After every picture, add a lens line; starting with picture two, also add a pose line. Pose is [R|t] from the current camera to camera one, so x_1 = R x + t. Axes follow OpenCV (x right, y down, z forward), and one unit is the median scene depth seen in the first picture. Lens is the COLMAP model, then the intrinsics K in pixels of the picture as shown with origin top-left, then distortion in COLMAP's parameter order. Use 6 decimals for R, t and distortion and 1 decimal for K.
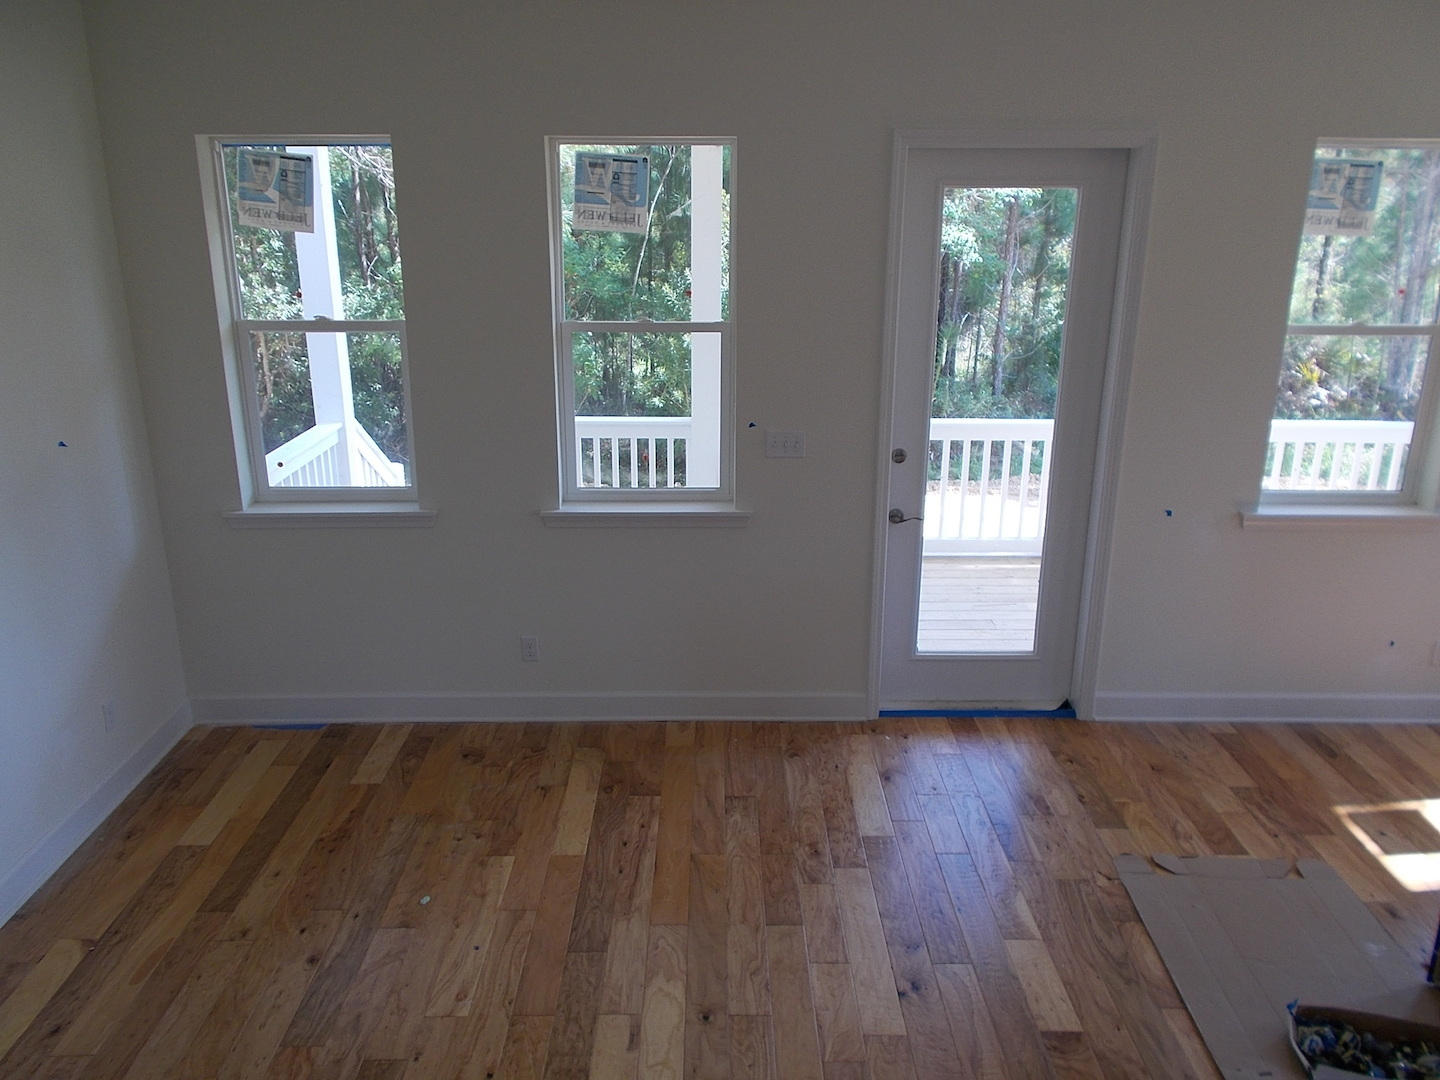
lens RADIAL K [[1131.0, 0, 723.9], [0, 1131.0, 533.9], [0, 0, 1]] dist [0.037468, -0.008500]
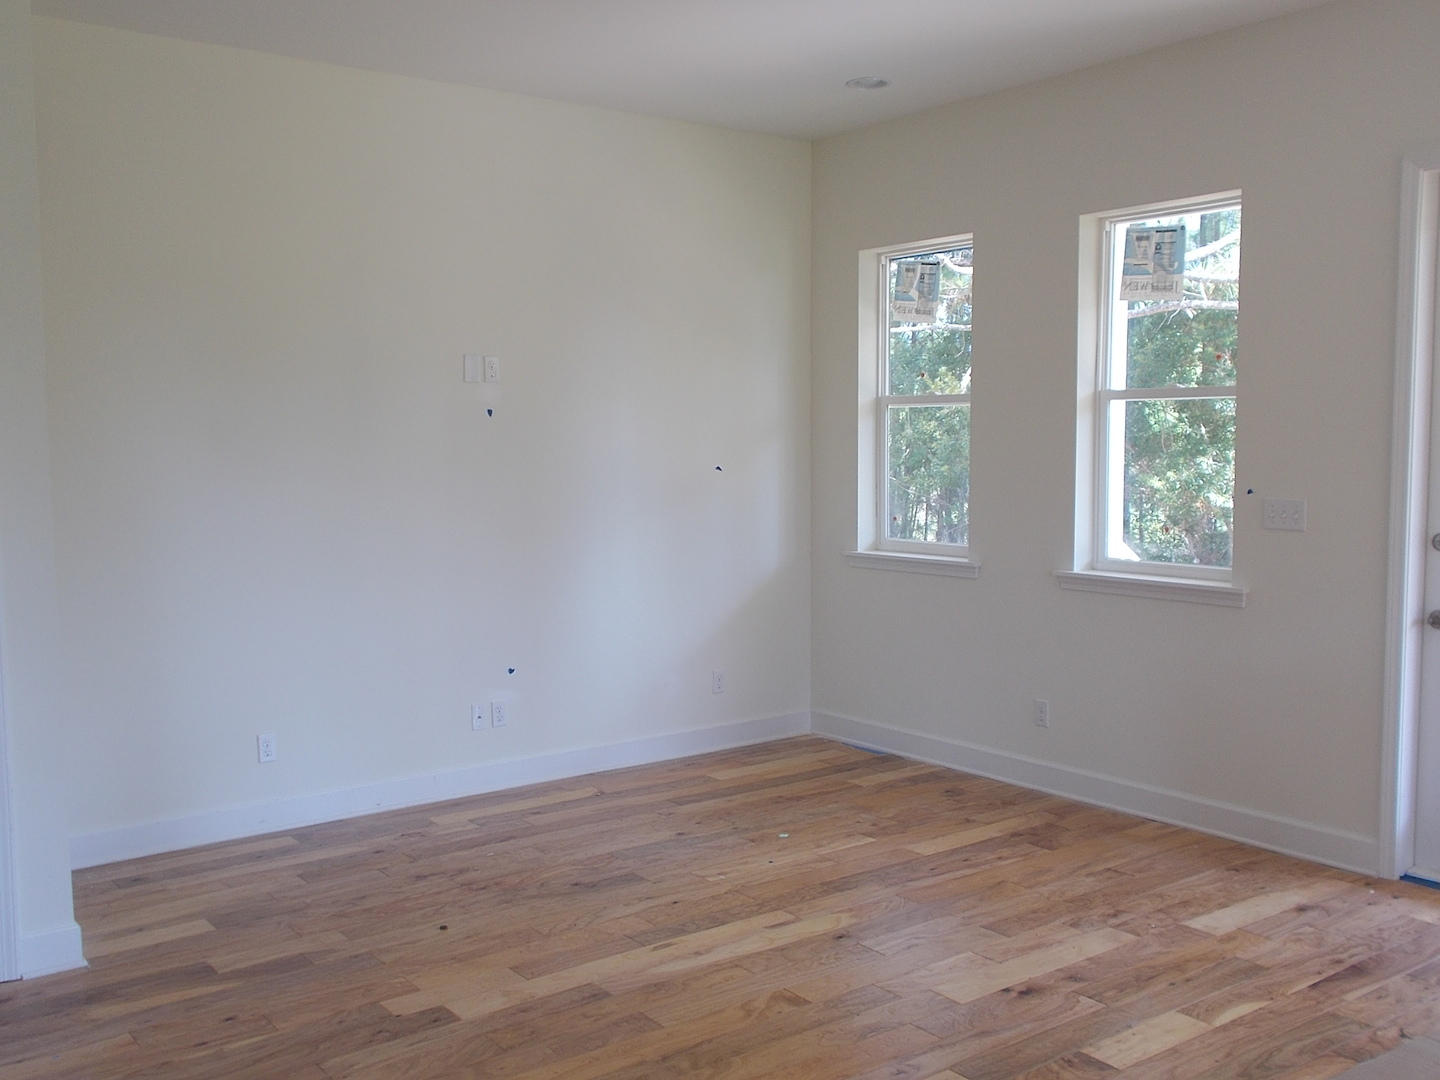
lens RADIAL K [[1402.9, 0, 721.9], [0, 1402.9, 544.2], [0, 0, 1]] dist [0.007952, 0.000000]
pose [[0.597609, 0.054787, -0.799914, 0.762143], [-0.225741, 0.968802, -0.102295, 0.175815], [0.769354, 0.241706, 0.591332, 0.023298]]
